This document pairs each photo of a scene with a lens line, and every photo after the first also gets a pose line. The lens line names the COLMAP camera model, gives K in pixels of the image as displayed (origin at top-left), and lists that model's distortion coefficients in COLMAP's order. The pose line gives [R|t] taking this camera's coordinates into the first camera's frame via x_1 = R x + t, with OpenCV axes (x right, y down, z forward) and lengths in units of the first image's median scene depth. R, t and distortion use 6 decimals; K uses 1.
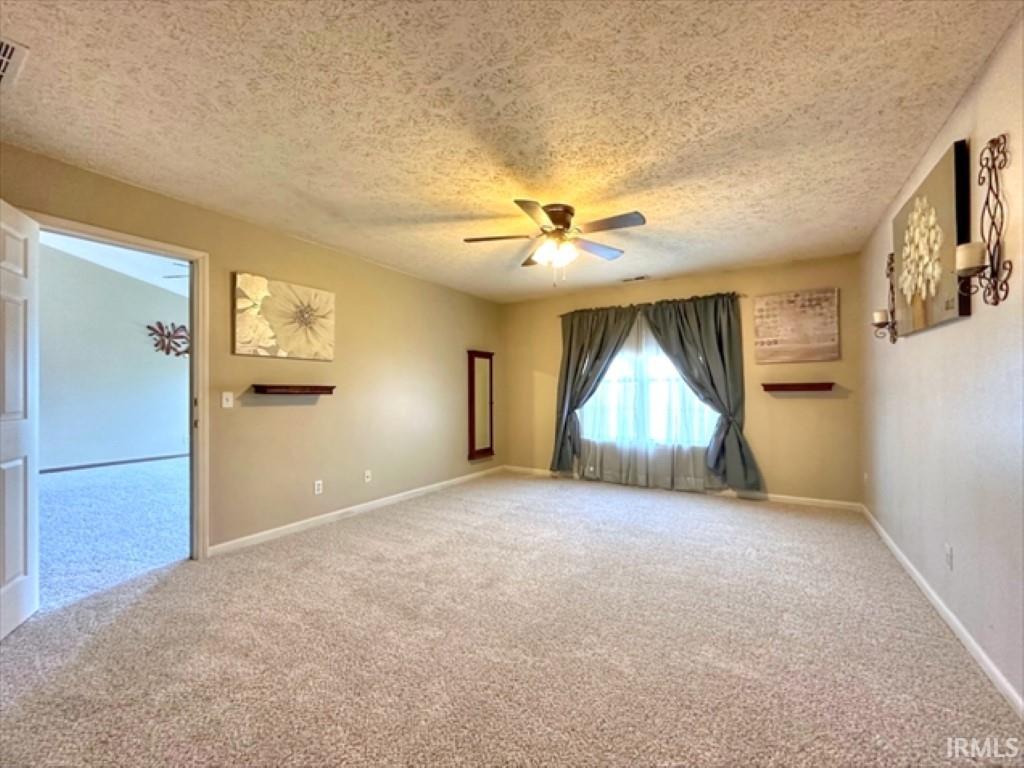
lens RADIAL K [[413.1, 0, 512.0], [0, 413.1, 384.0], [0, 0, 1]] dist [-0.000239, 0.000000]
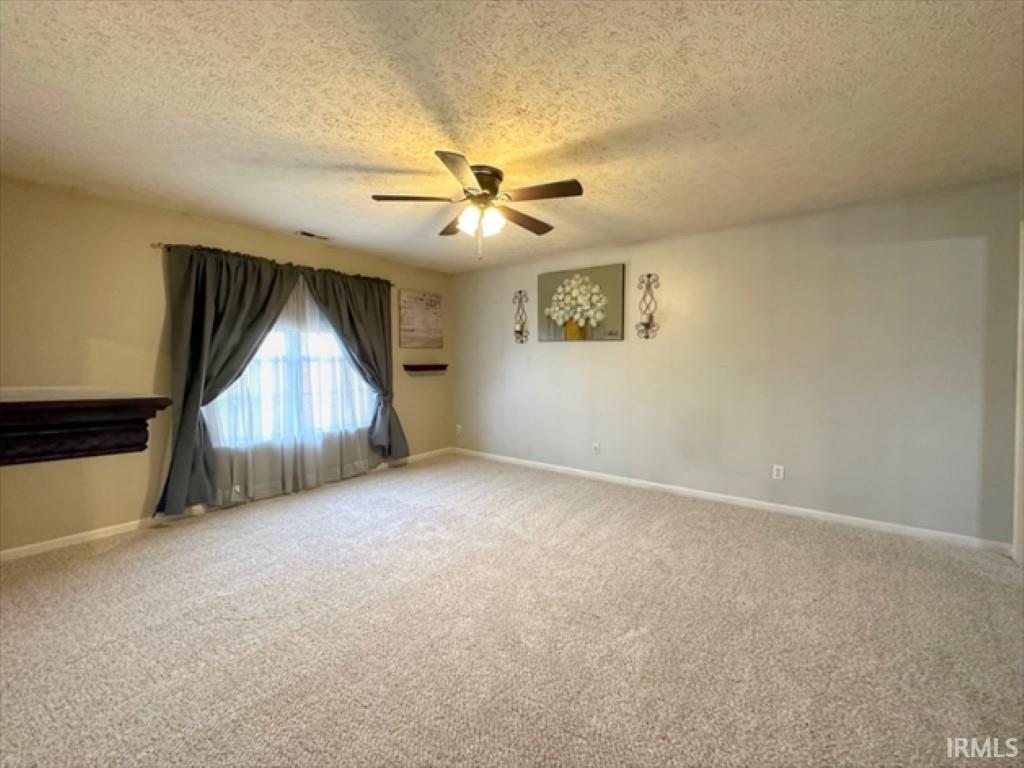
lens RADIAL K [[417.2, 0, 511.5], [0, 417.2, 366.3], [0, 0, 1]] dist [-0.000049, -0.000020]
pose [[0.090706, -0.008132, 0.995844, -0.537615], [-0.016094, 0.999824, 0.009630, -0.012545], [-0.995748, -0.016901, 0.090560, 0.585043]]
